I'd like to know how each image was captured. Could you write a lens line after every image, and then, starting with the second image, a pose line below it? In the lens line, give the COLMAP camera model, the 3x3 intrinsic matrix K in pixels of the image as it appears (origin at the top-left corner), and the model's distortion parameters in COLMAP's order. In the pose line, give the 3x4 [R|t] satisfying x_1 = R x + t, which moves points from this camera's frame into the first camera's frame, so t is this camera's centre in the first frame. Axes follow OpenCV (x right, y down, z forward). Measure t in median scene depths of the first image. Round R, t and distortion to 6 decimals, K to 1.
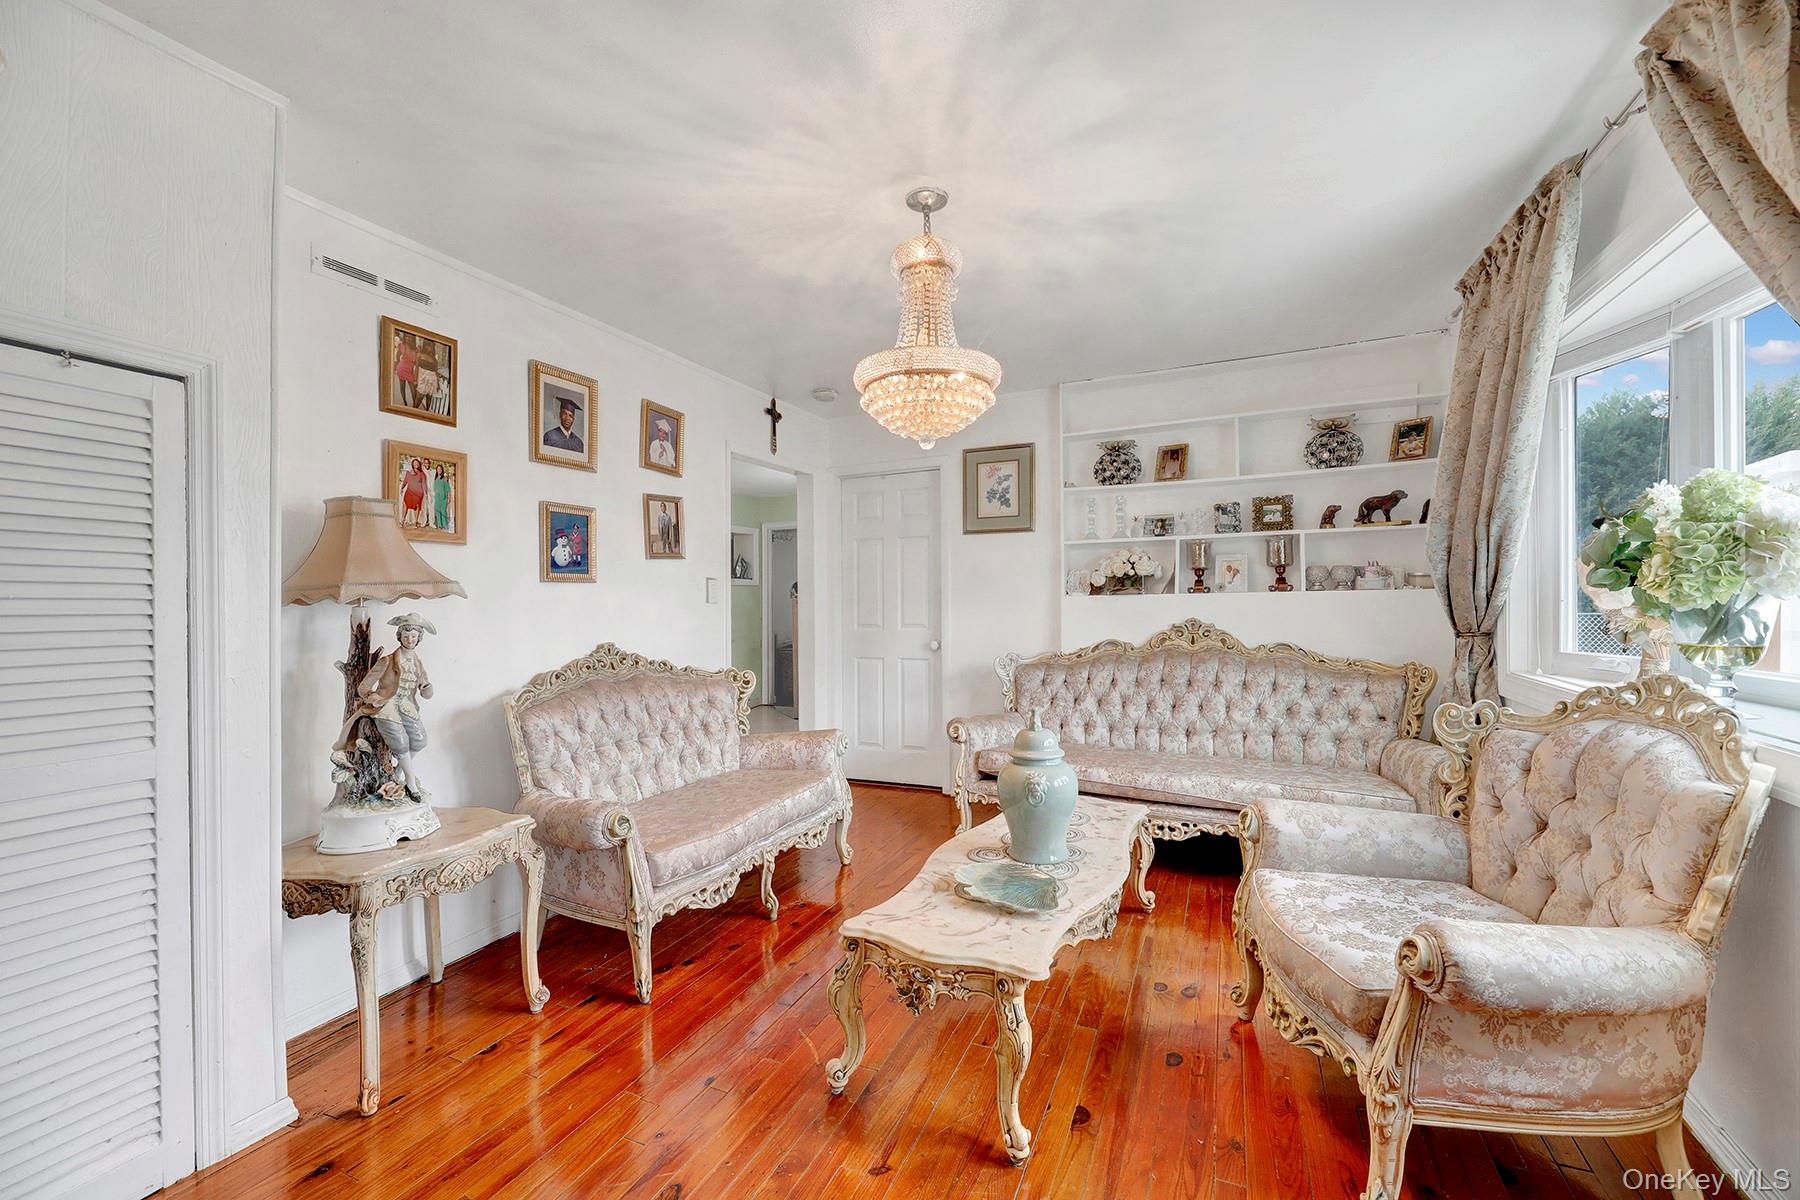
lens RADIAL K [[747.2, 0, 900.0], [0, 747.2, 600.0], [0, 0, 1]] dist [-0.001404, -0.003230]
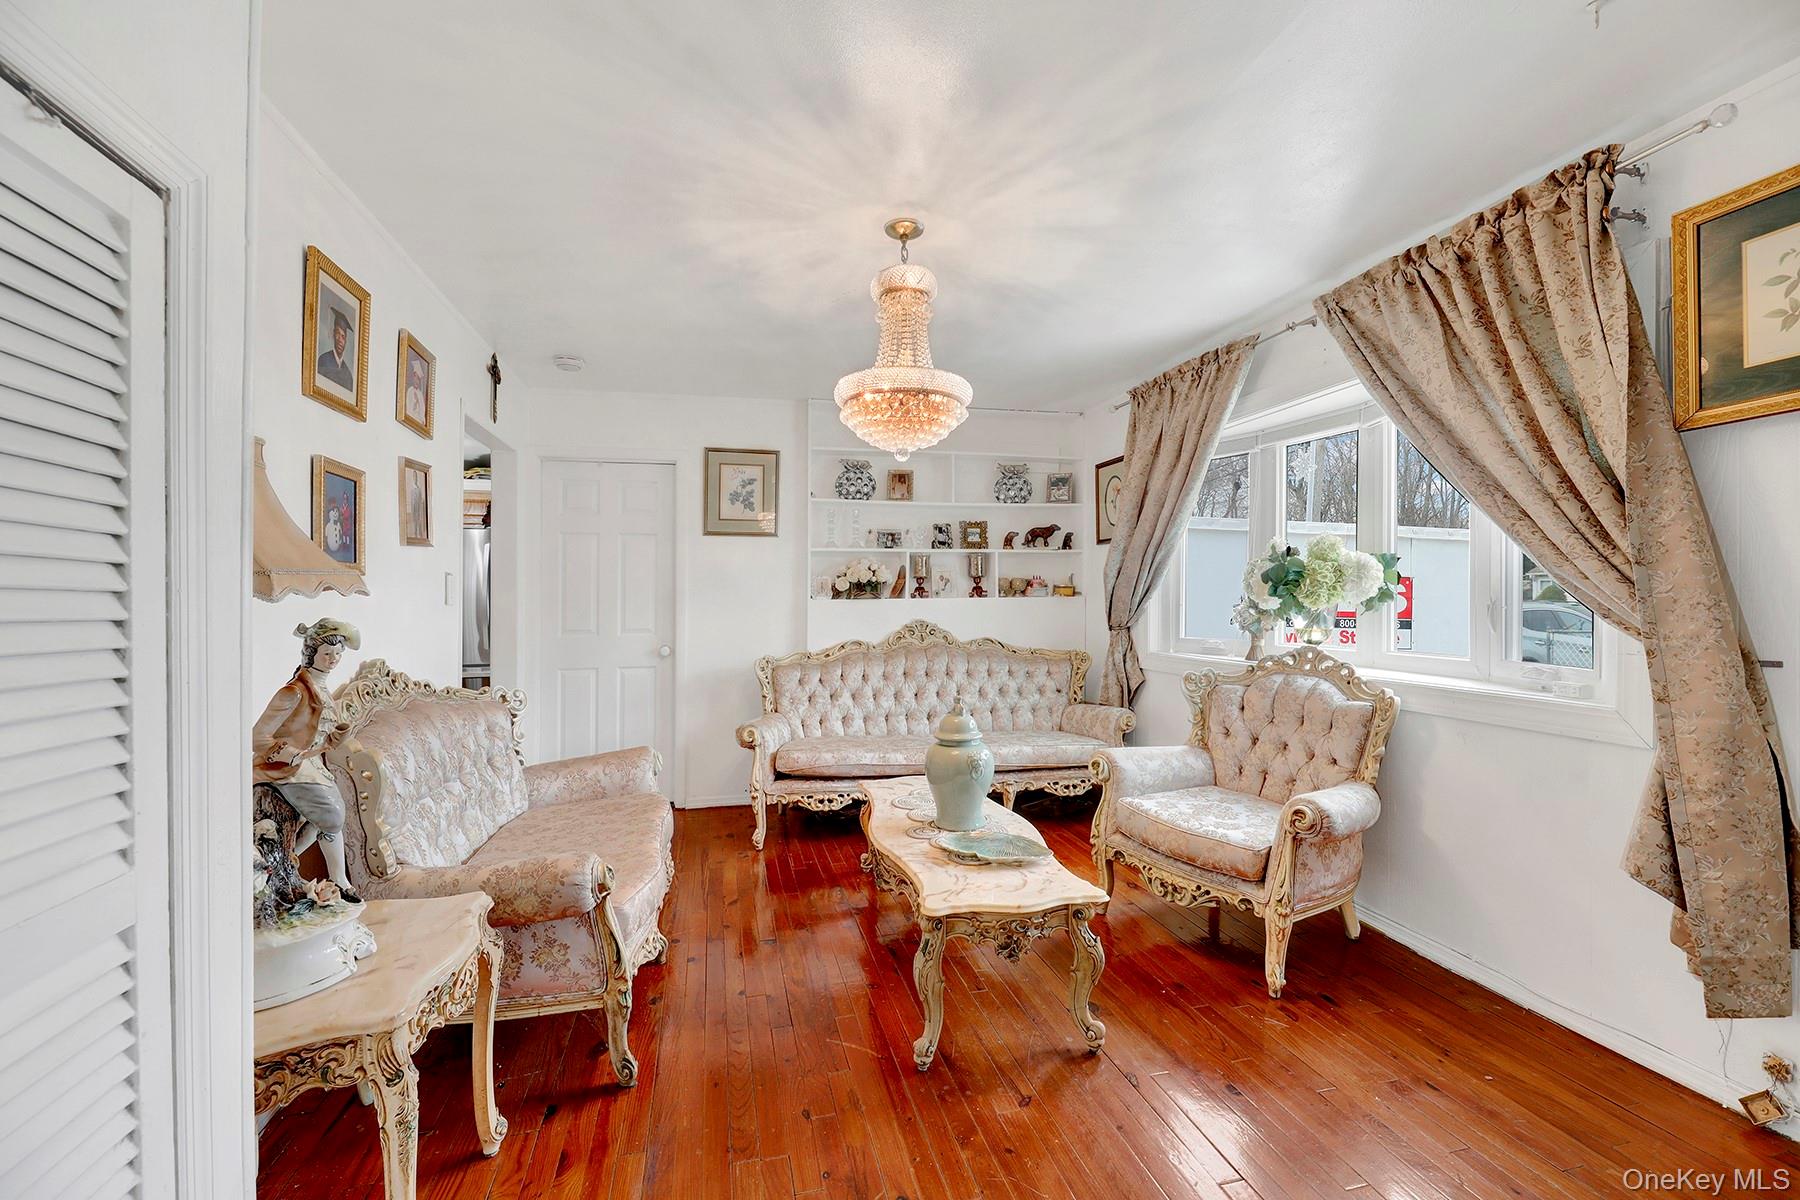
lens RADIAL K [[753.0, 0, 903.8], [0, 753.0, 605.4], [0, 0, 1]] dist [-0.001263, -0.000322]
pose [[0.774894, 0.002773, 0.632085, -0.413610], [-0.003075, 0.999995, -0.000617, 0.003471], [-0.632083, -0.001465, 0.774899, 0.103837]]
